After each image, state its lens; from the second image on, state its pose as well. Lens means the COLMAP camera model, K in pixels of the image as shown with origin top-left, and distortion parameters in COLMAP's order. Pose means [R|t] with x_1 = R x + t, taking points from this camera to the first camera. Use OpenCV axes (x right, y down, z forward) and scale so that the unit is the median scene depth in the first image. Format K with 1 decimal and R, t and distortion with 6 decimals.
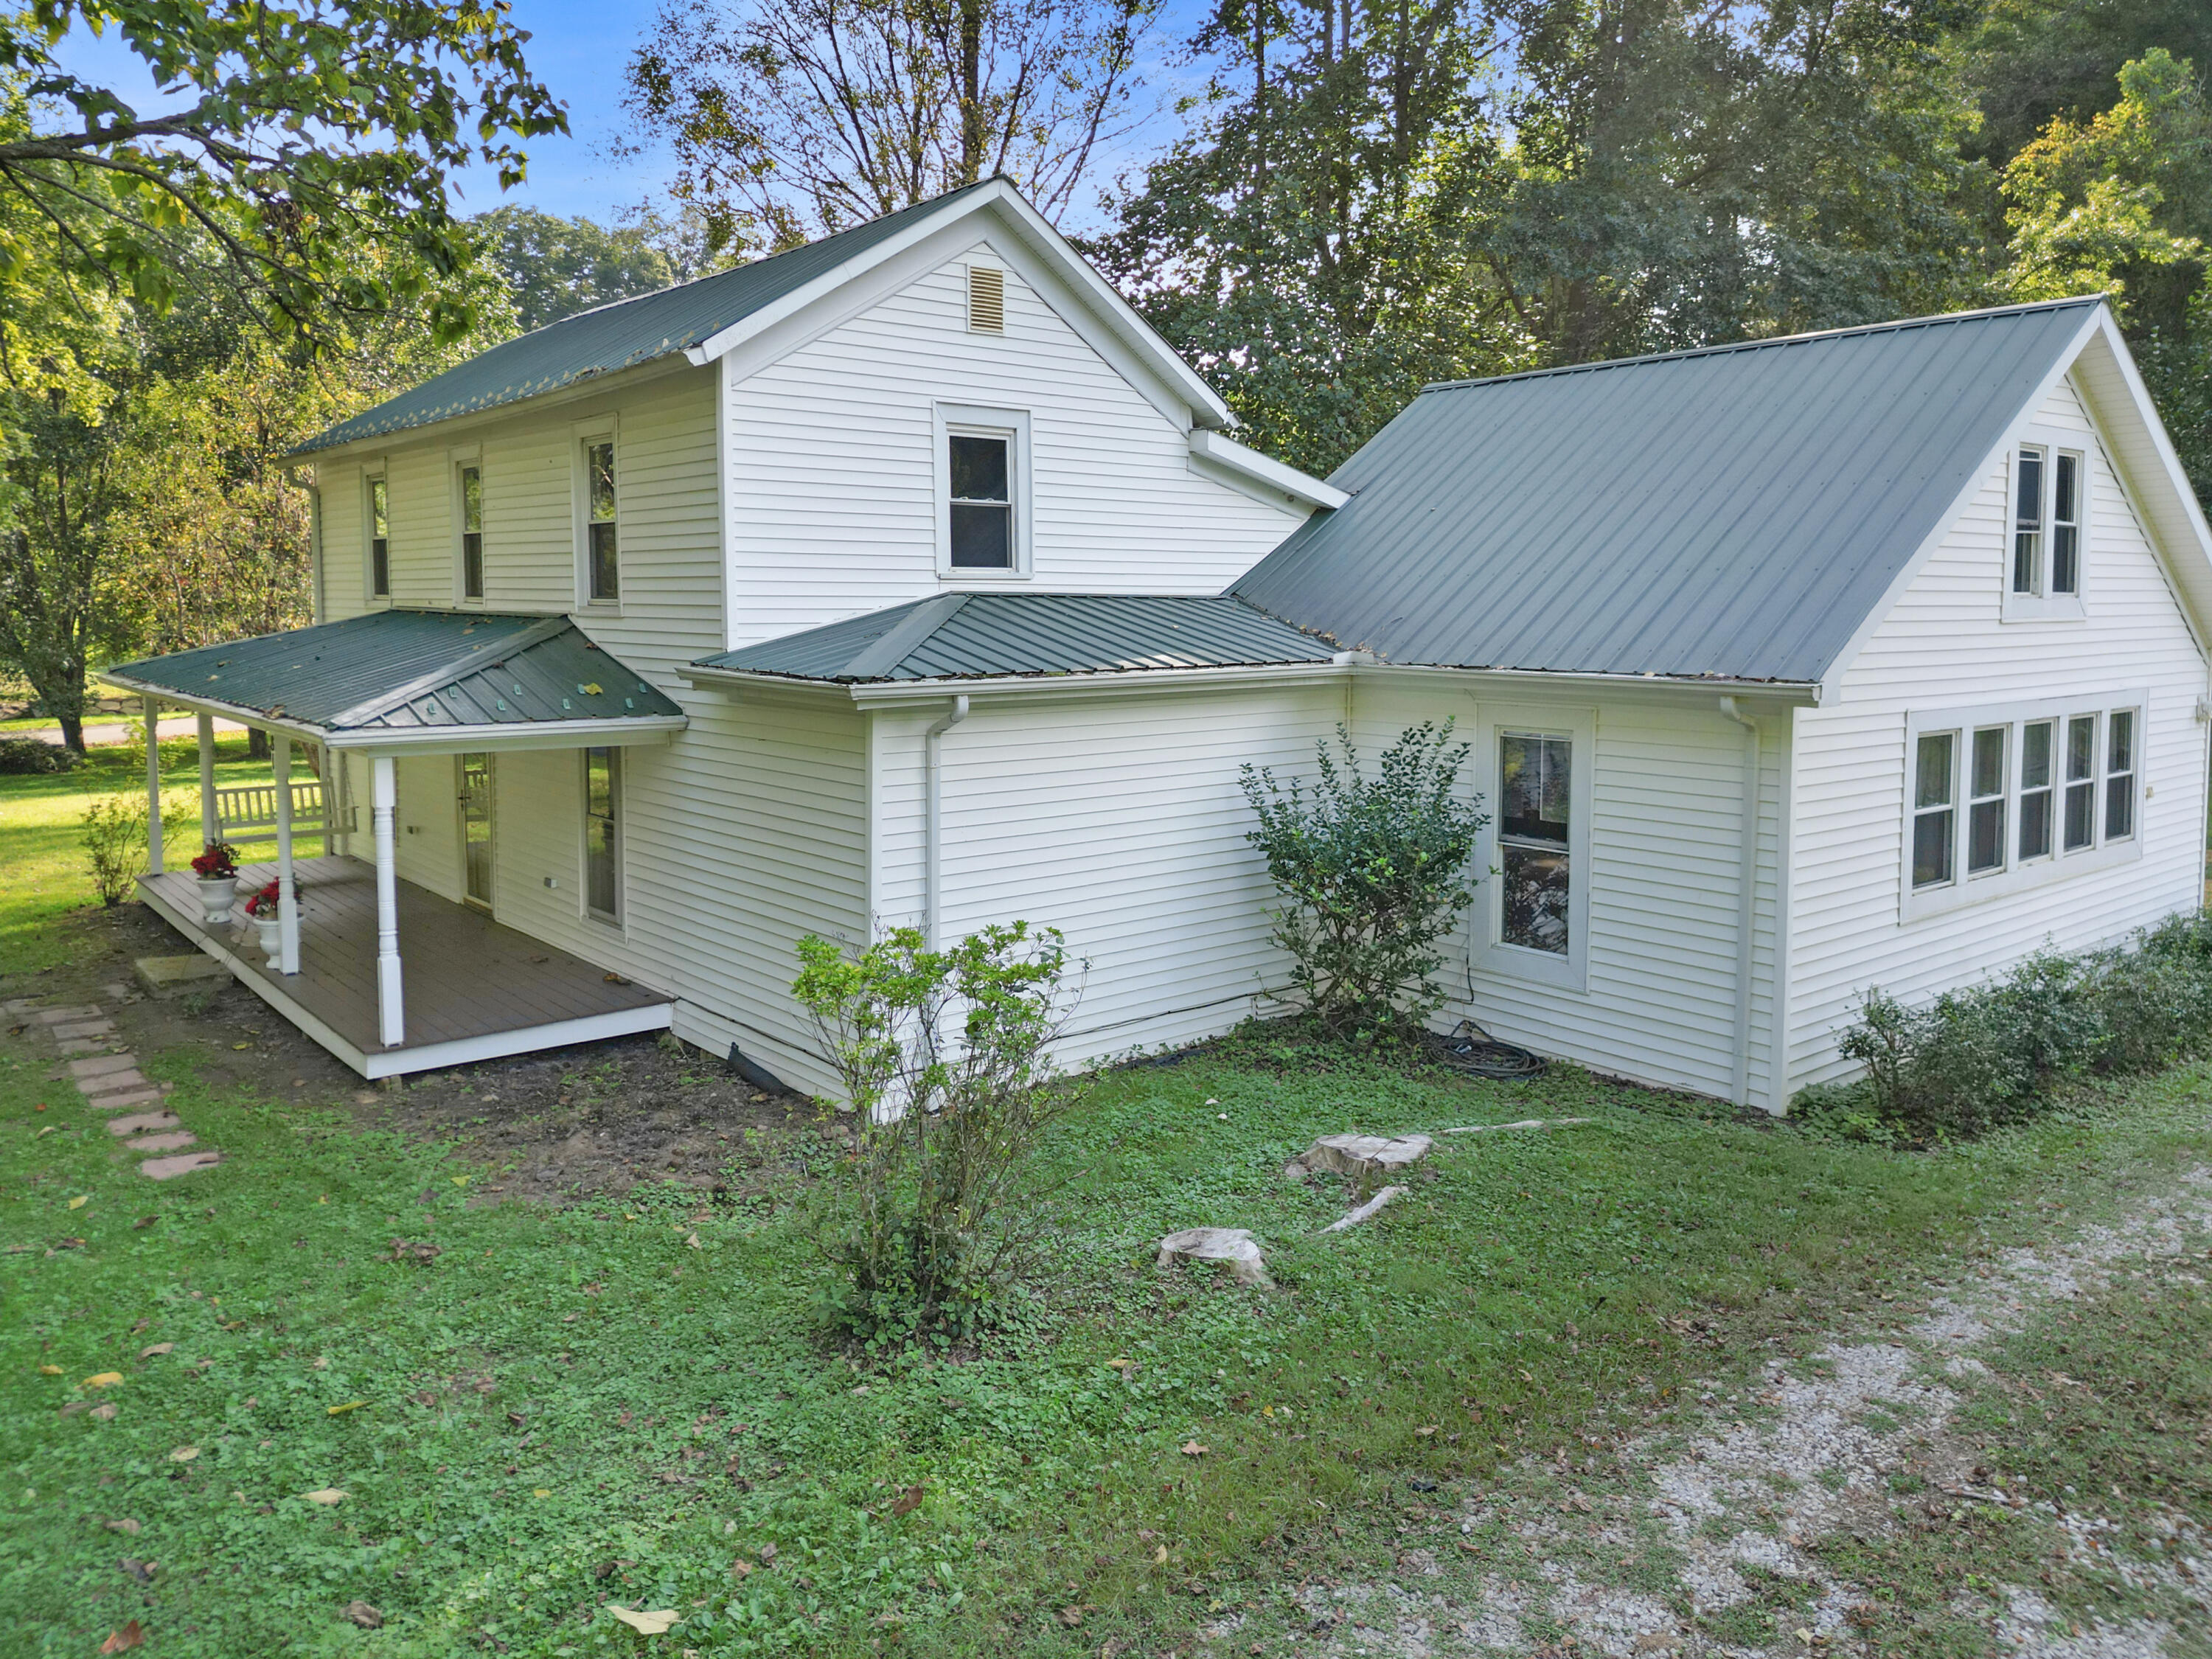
lens RADIAL K [[1622.4, 0, 1101.6], [0, 1622.4, 707.0], [0, 0, 1]] dist [0.012186, -0.007293]
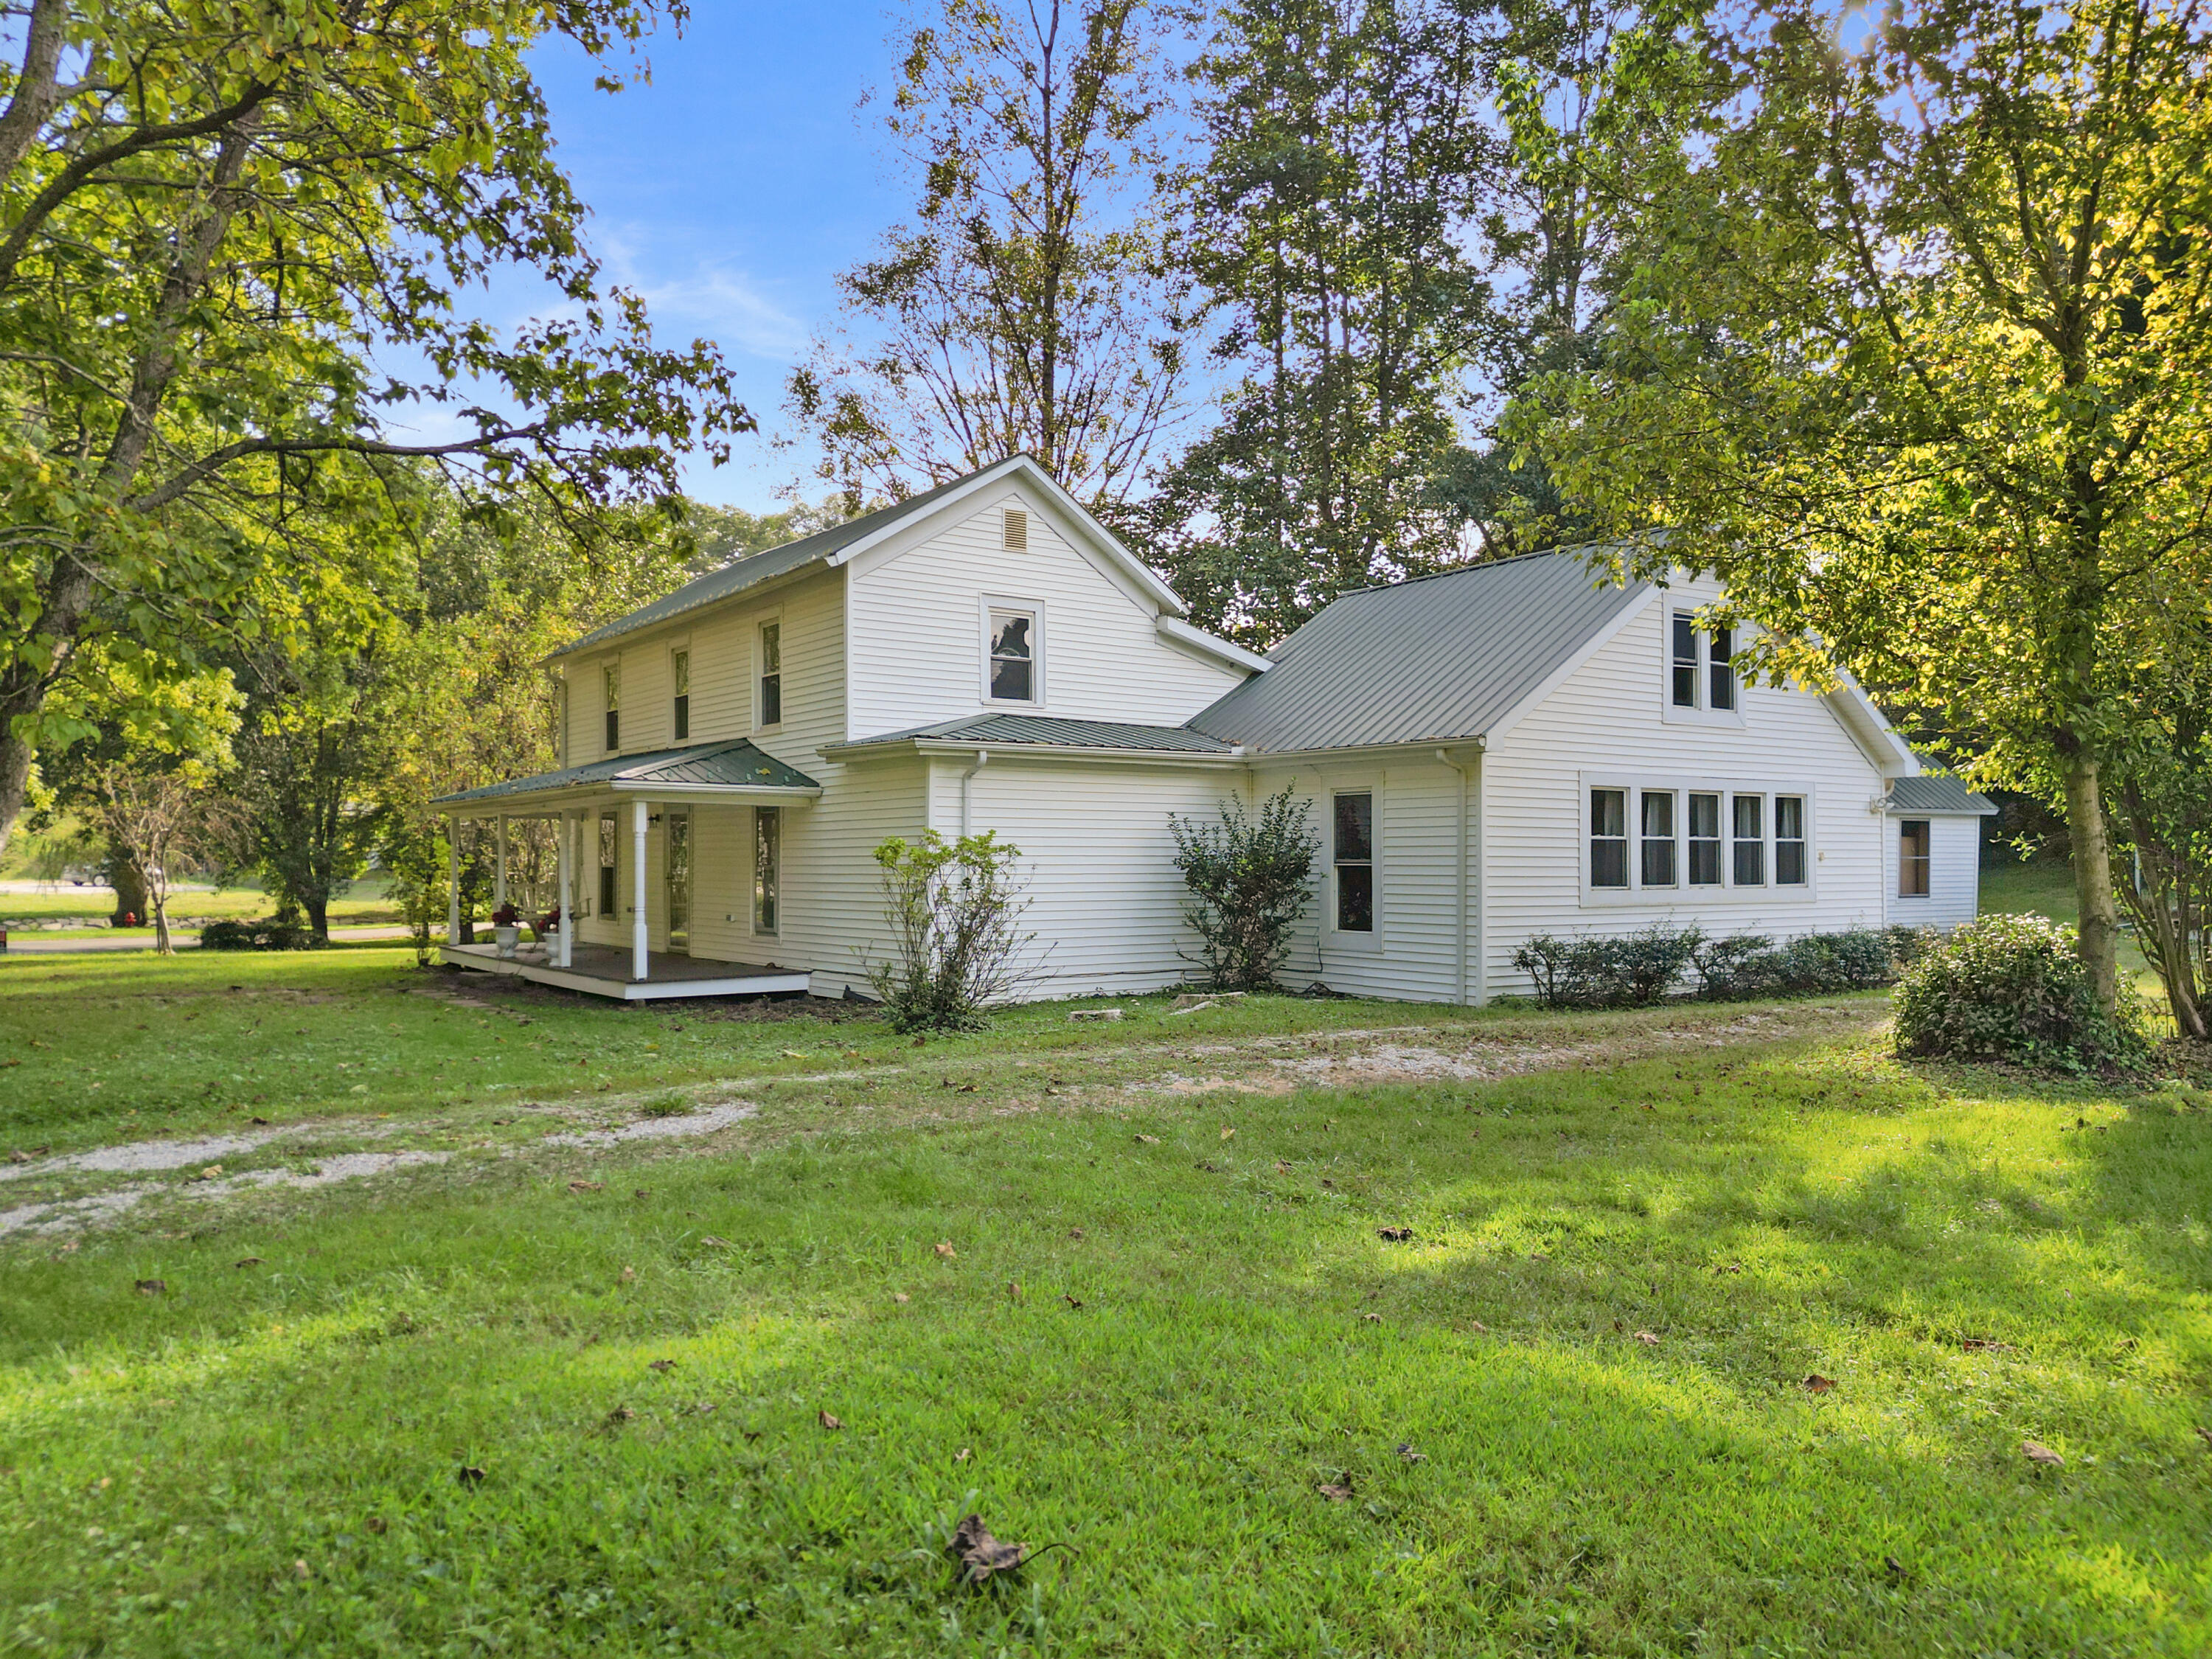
lens RADIAL K [[1559.0, 0, 1106.0], [0, 1559.0, 829.5], [0, 0, 1]] dist [0.000580, 0.000442]
pose [[0.997554, -0.002061, -0.069872, 0.118330], [-0.003751, 0.996547, -0.082949, 0.158598], [0.069802, 0.083008, 0.994101, -0.456352]]
